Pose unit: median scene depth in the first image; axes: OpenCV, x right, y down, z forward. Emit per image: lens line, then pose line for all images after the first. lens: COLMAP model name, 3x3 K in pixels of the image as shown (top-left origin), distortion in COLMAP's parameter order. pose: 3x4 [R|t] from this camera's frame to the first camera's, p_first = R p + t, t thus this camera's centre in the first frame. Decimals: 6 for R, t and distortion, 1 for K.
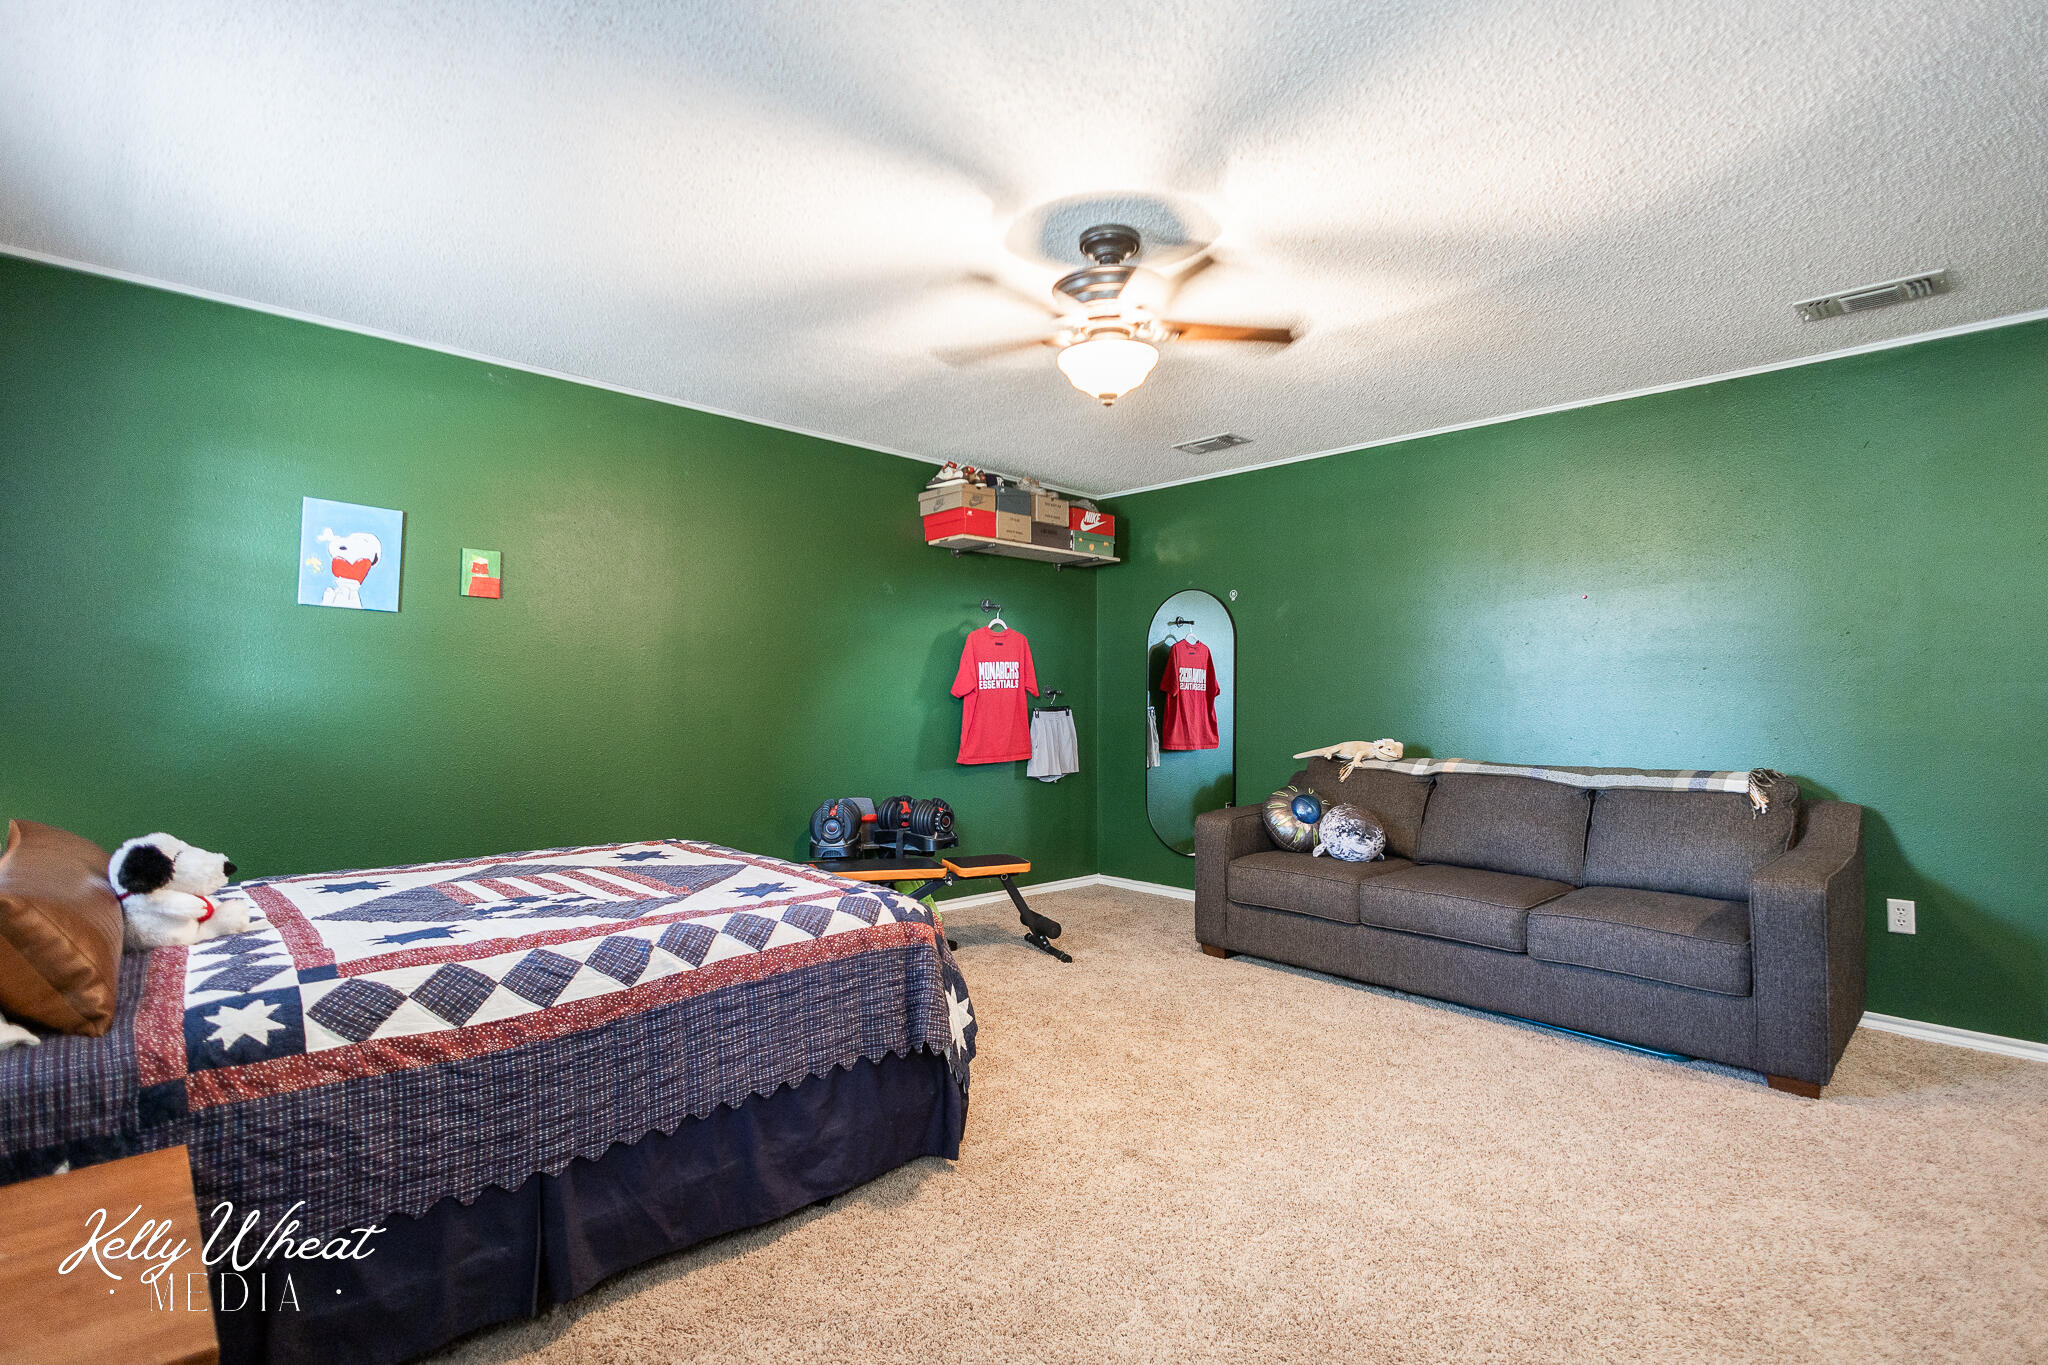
lens RADIAL K [[940.5, 0, 1025.0], [0, 940.5, 691.0], [0, 0, 1]] dist [0.007322, -0.001158]
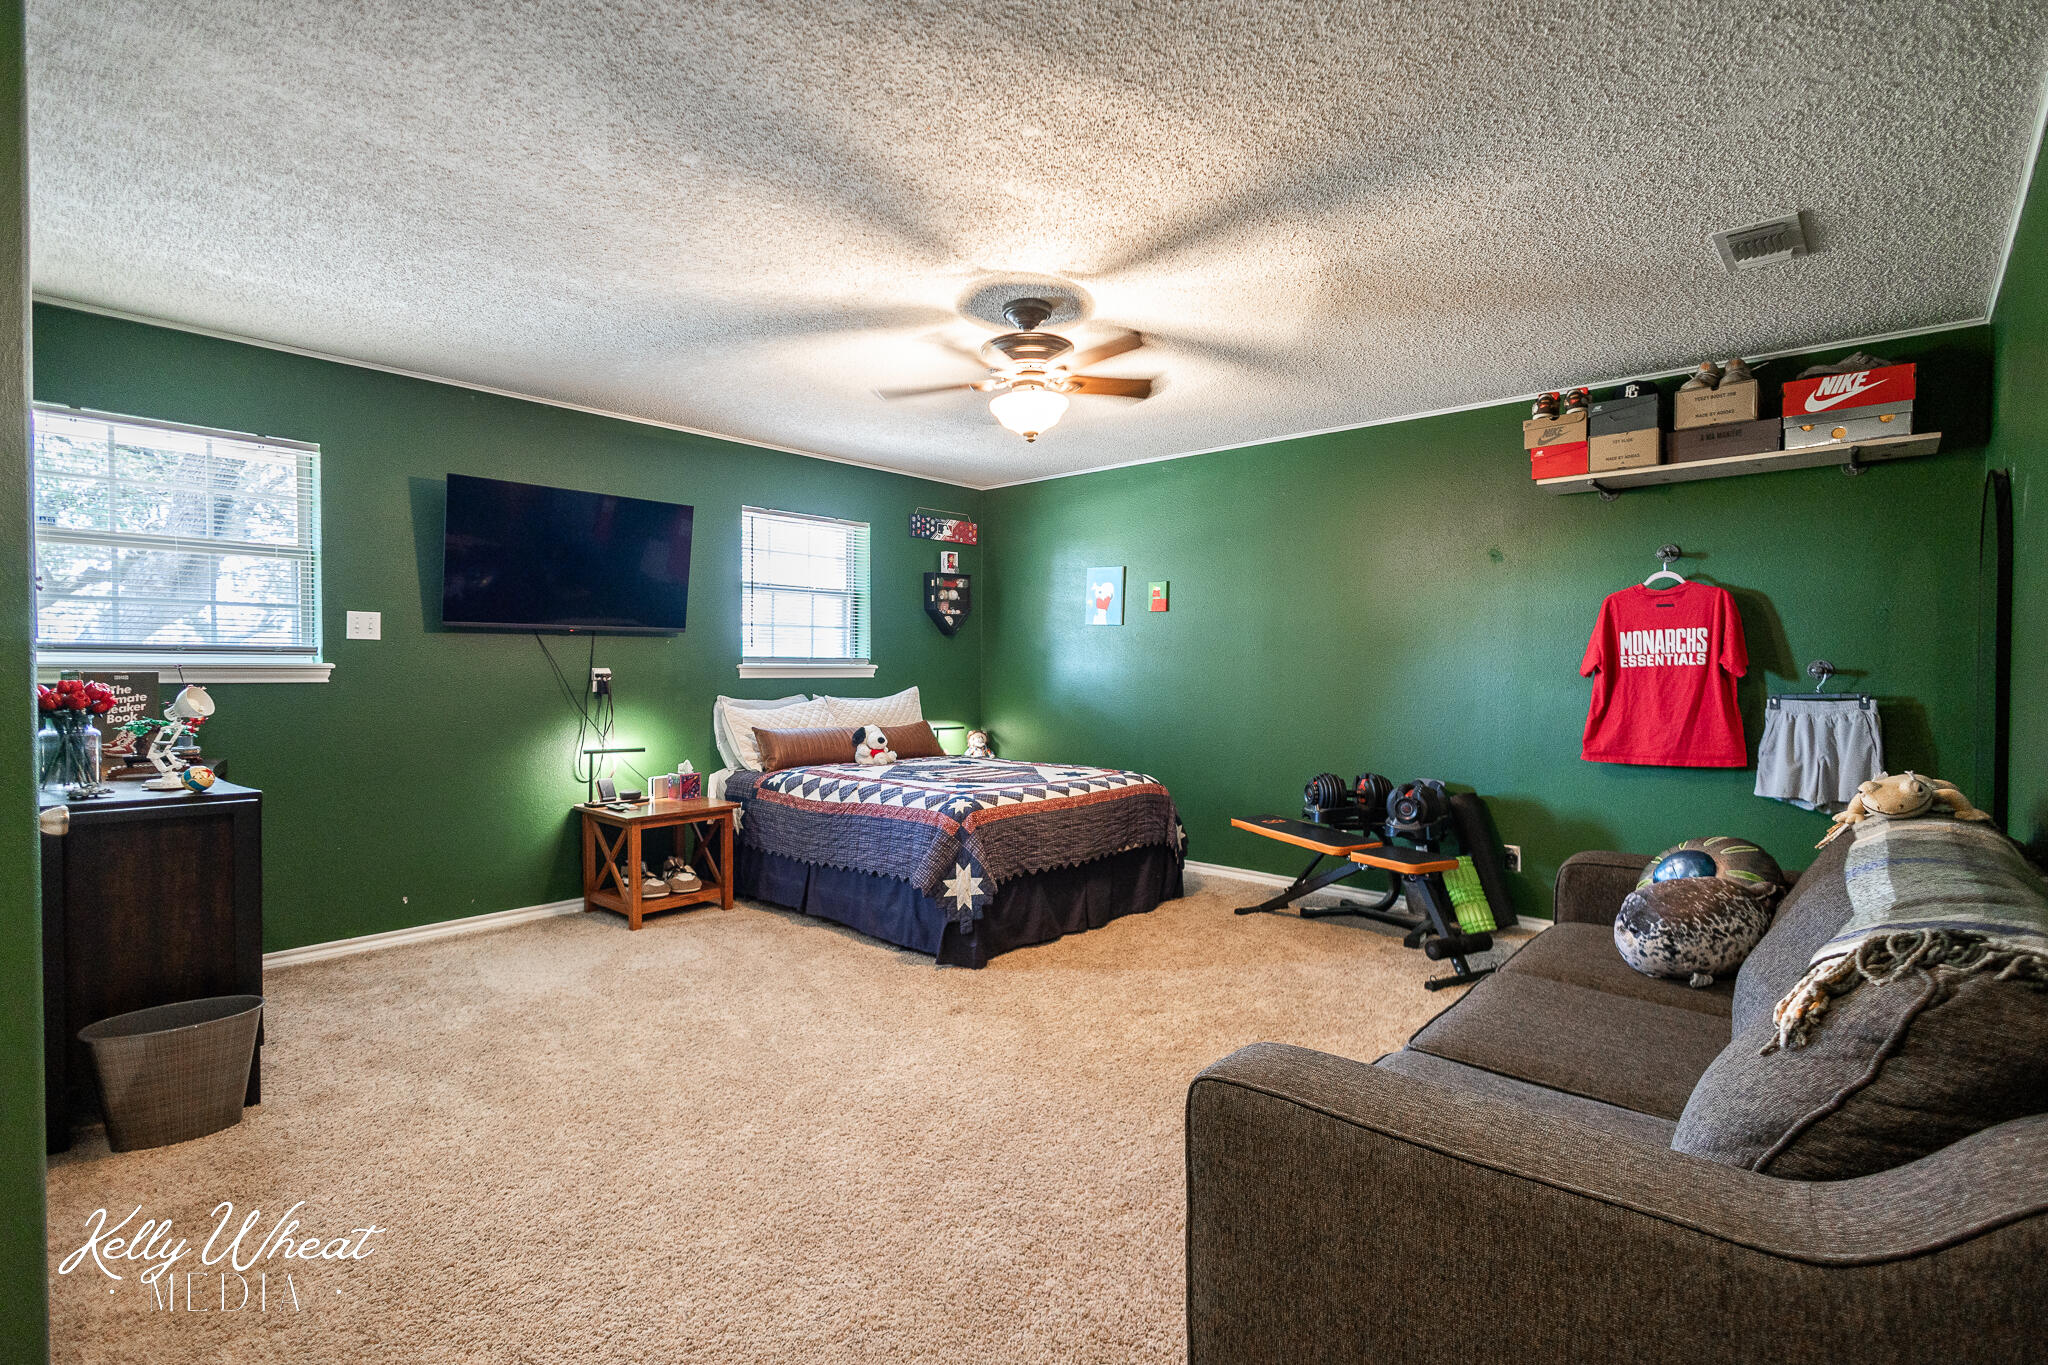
lens RADIAL K [[940.5, 0, 1023.1], [0, 940.5, 681.6], [0, 0, 1]] dist [0.007322, -0.001158]
pose [[0.074043, 0.015121, -0.997140, 0.831626], [0.006816, 0.999854, 0.015669, -0.006929], [0.997232, -0.007957, 0.073929, 0.556011]]
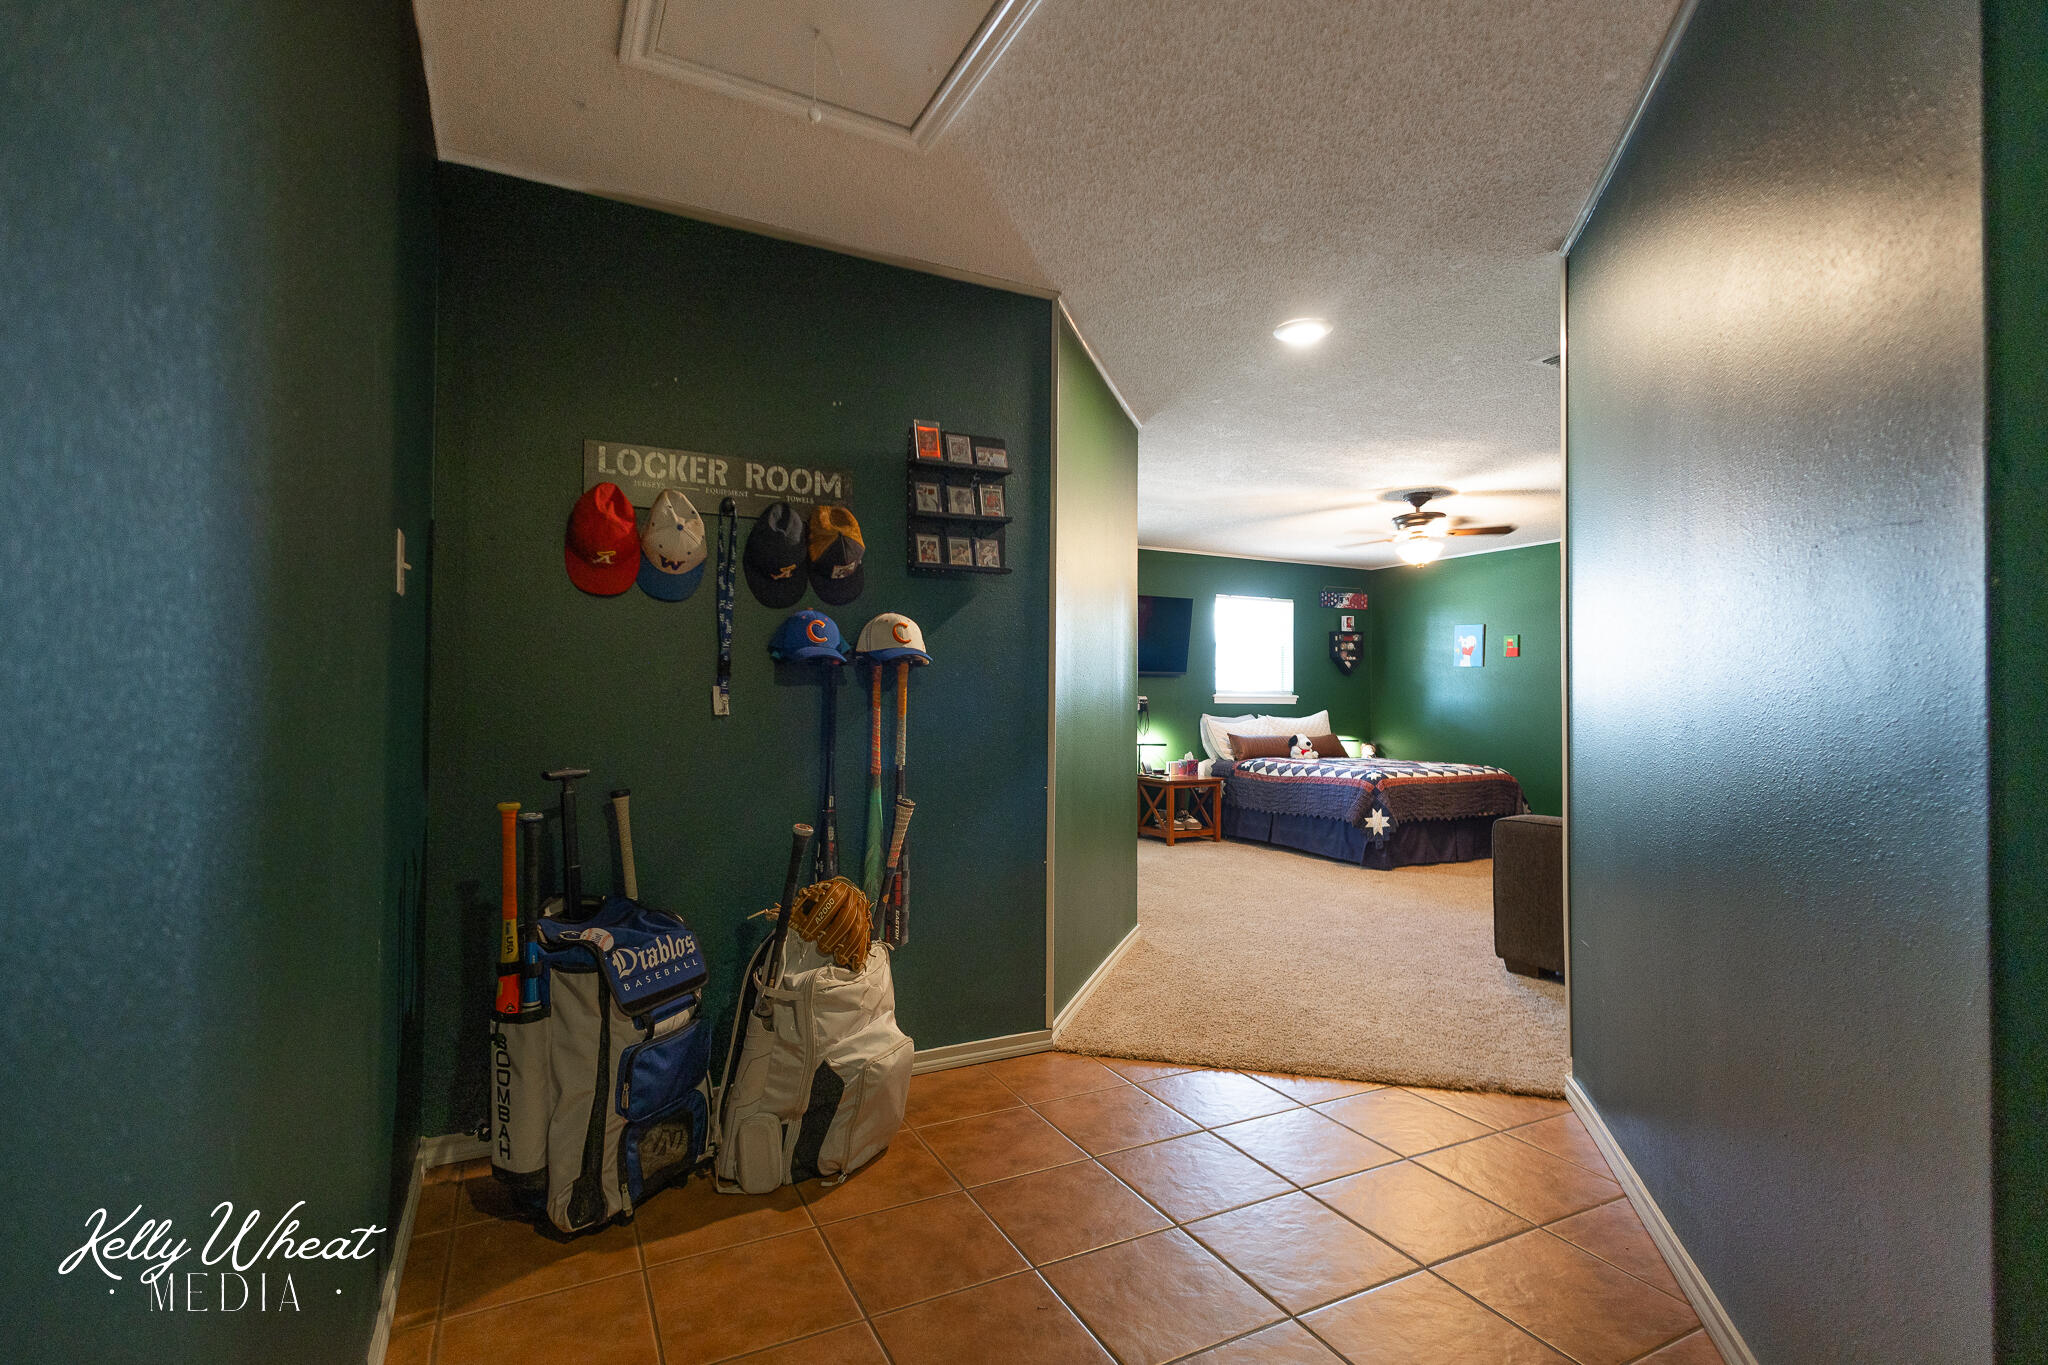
lens RADIAL K [[940.5, 0, 1018.7], [0, 940.5, 677.6], [0, 0, 1]] dist [0.007322, -0.001158]
pose [[-0.289143, -0.027303, -0.956897, 1.570879], [0.002744, 0.999565, -0.029350, 0.008425], [0.957282, -0.011112, -0.288942, 0.452969]]
